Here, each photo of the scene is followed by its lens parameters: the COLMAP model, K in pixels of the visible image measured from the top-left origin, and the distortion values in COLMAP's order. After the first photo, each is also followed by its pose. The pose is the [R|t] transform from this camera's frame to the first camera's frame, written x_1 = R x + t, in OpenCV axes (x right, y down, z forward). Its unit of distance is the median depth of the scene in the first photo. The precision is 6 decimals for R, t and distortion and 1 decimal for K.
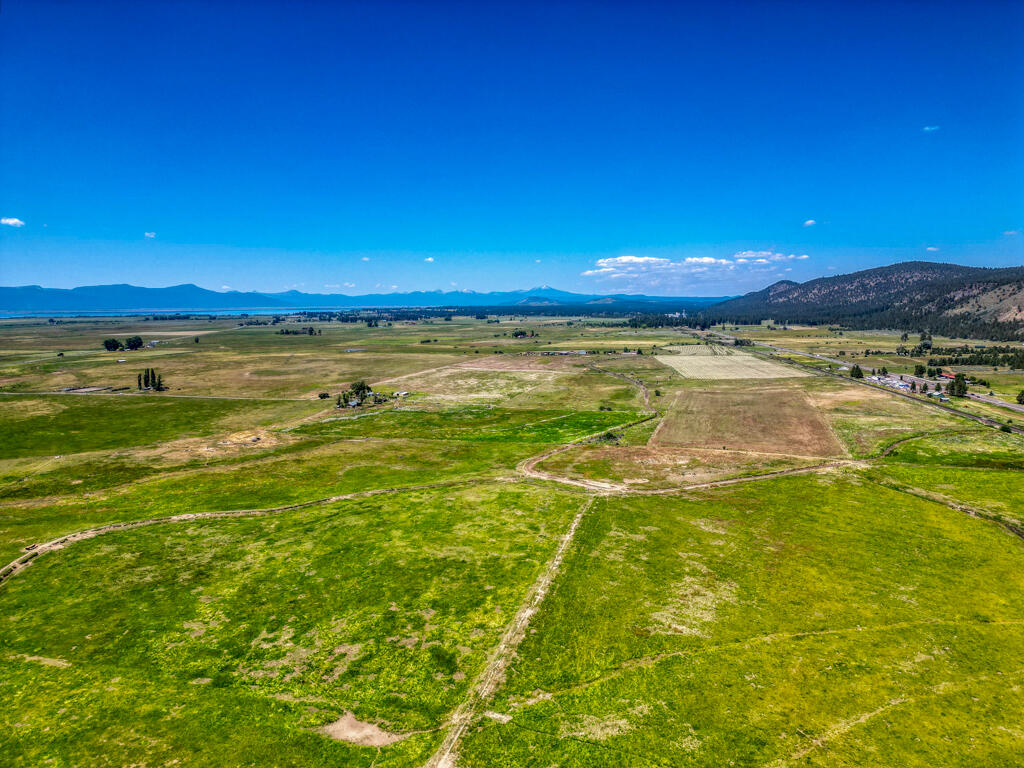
lens RADIAL K [[719.5, 0, 515.8], [0, 719.5, 395.2], [0, 0, 1]] dist [0.073026, -0.068367]
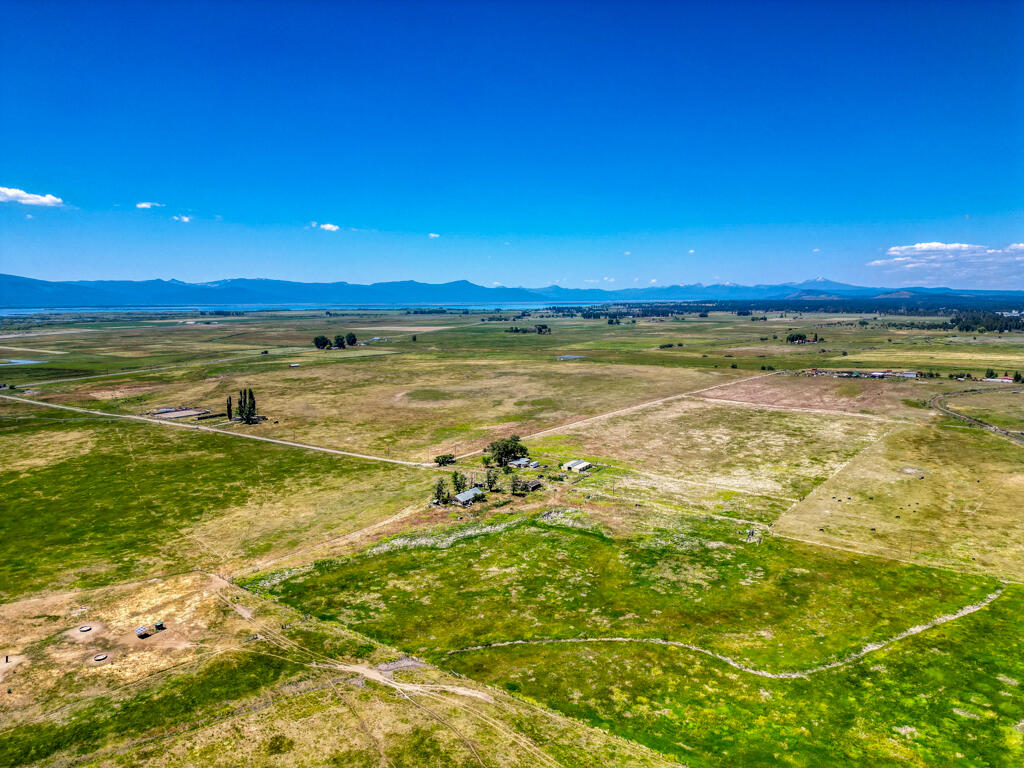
lens RADIAL K [[719.5, 0, 506.1], [0, 719.5, 387.3], [0, 0, 1]] dist [0.073026, -0.068367]
pose [[0.934680, 0.047606, -0.352289, -0.005941], [-0.048704, 0.998797, 0.005752, -0.016293], [0.352139, 0.011782, 0.935874, 0.127632]]
